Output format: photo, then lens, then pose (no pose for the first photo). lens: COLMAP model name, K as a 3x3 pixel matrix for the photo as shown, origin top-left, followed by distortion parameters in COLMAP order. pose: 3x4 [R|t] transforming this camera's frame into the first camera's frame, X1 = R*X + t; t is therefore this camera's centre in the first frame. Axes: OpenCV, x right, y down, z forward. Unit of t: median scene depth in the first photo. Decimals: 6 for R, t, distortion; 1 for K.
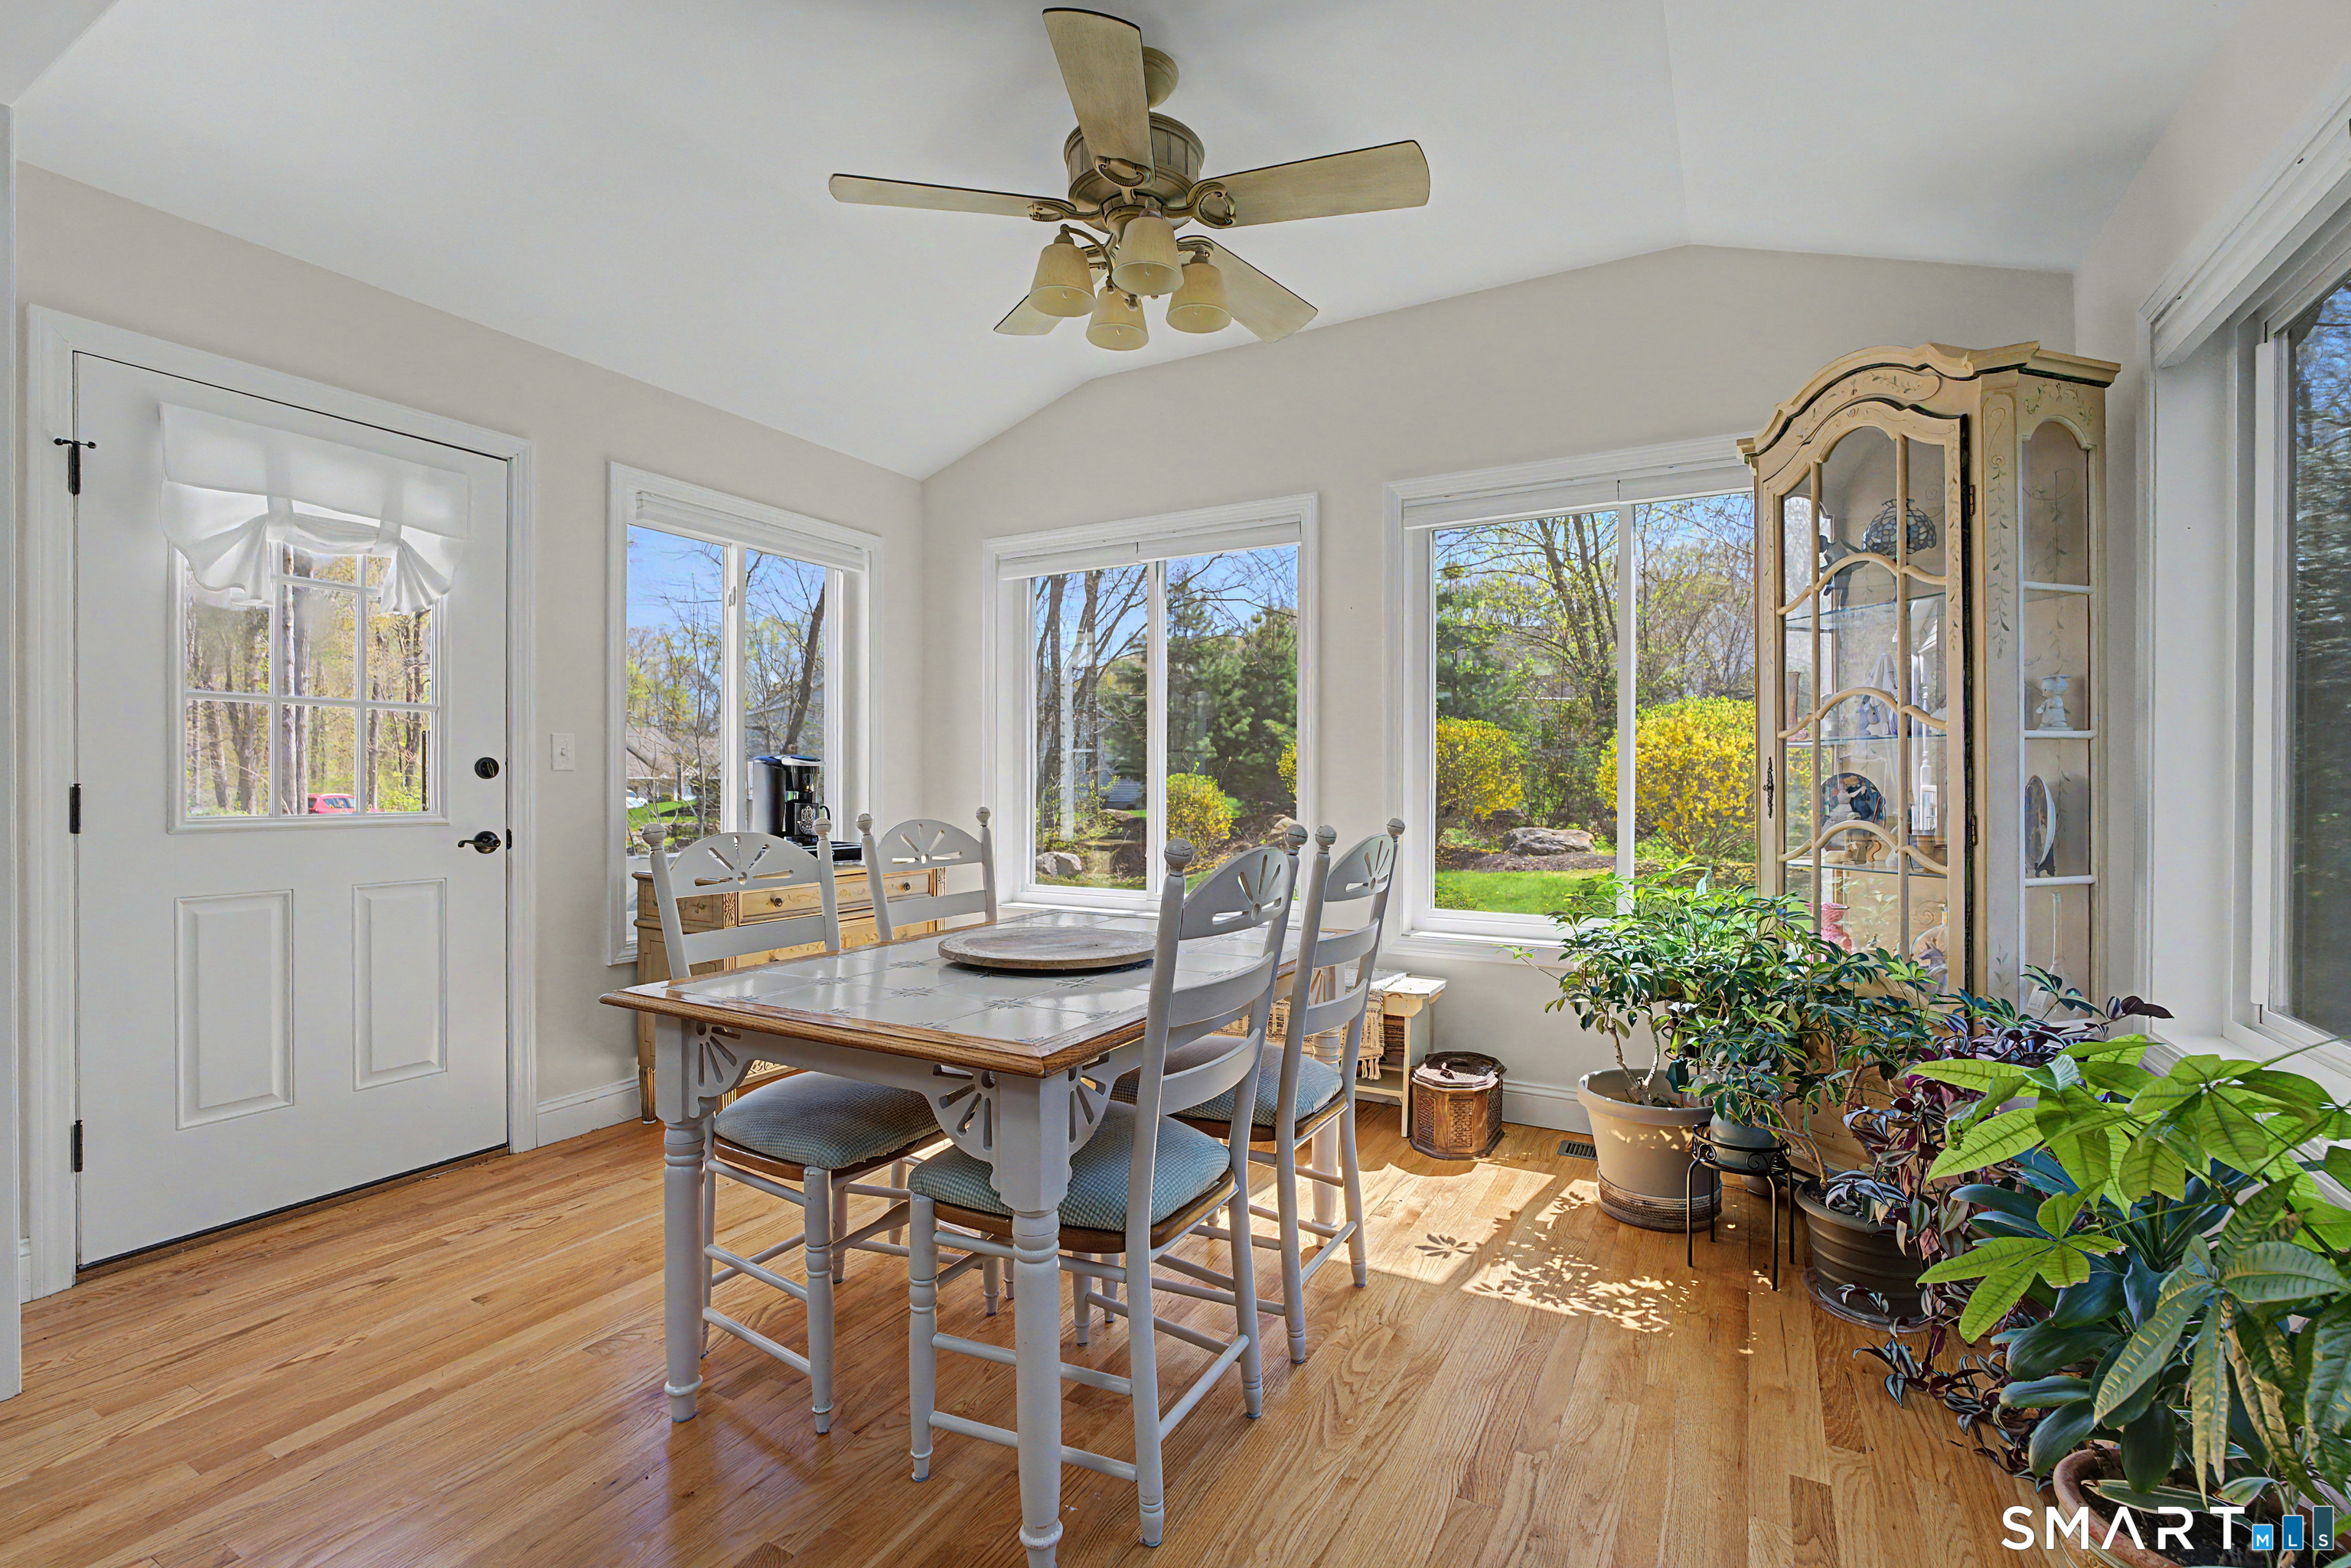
lens RADIAL K [[1038.3, 0, 1172.1], [0, 1038.3, 780.5], [0, 0, 1]] dist [-0.015656, 0.002976]
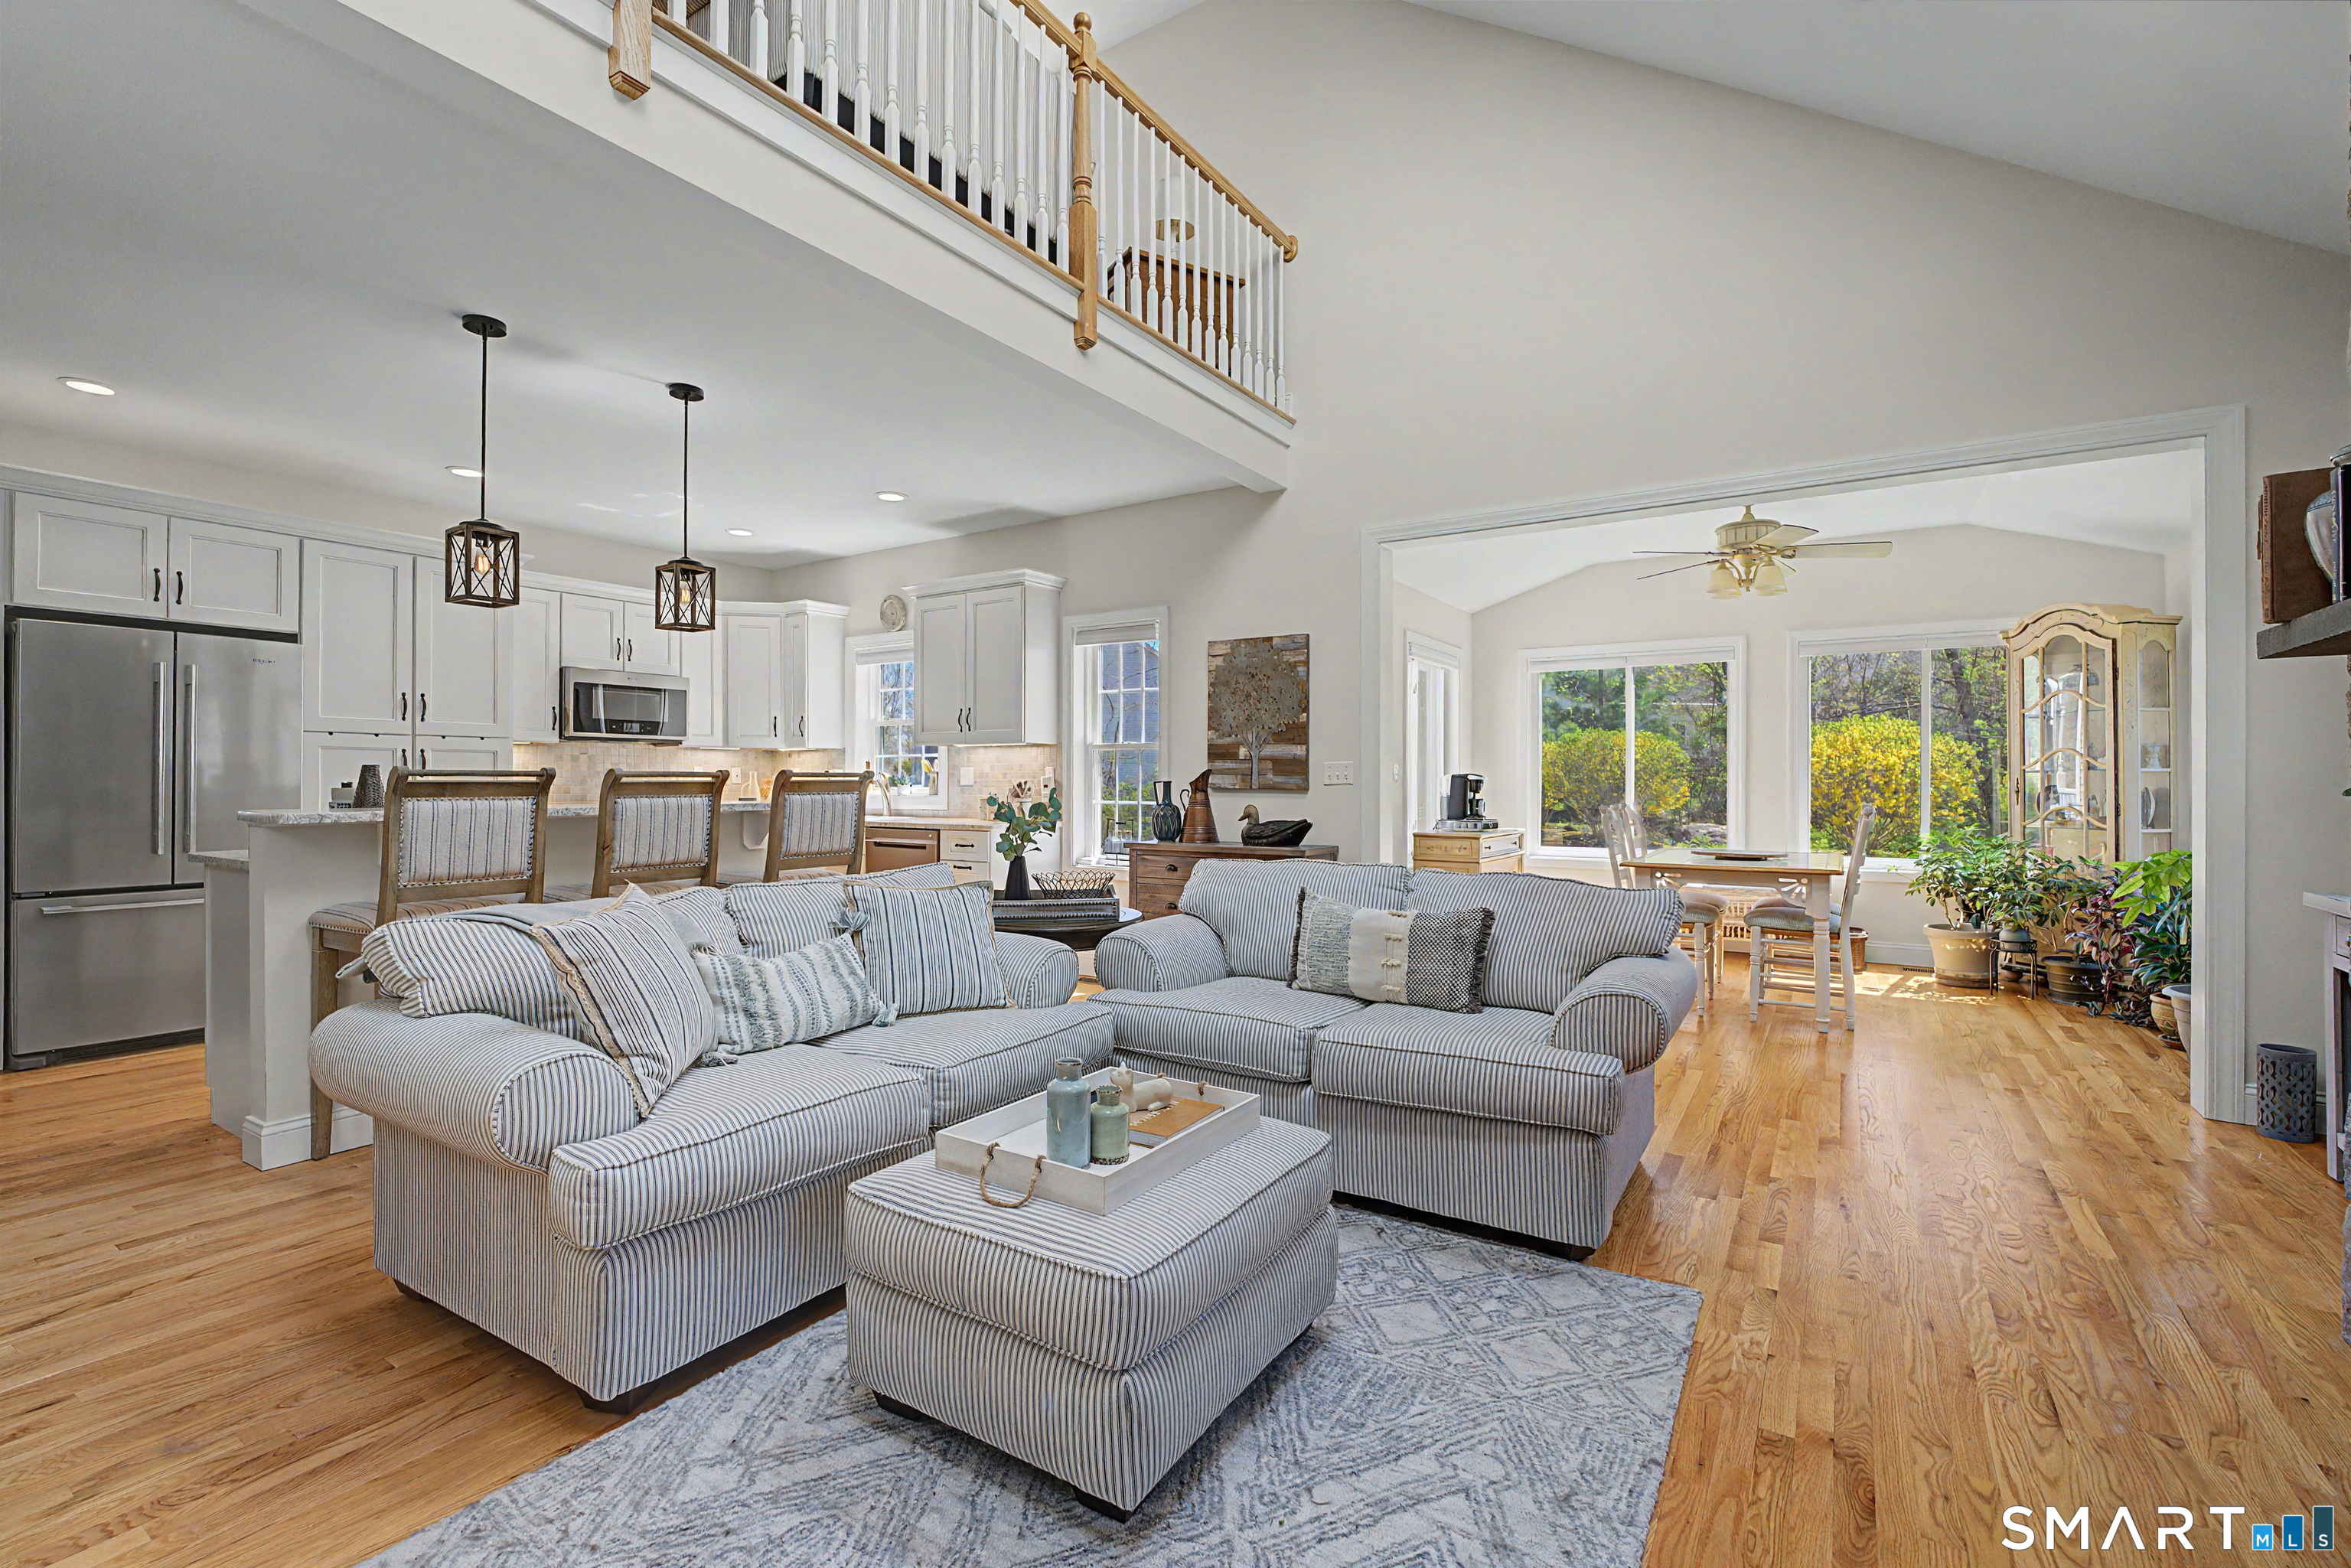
lens RADIAL K [[1038.3, 0, 1180.6], [0, 1038.3, 776.3], [0, 0, 1]] dist [-0.015656, 0.002976]
pose [[0.998075, 0.001219, -0.062003, -1.041809], [-0.001524, 0.999987, -0.004871, -0.012496], [0.061996, 0.004956, 0.998064, -1.266270]]
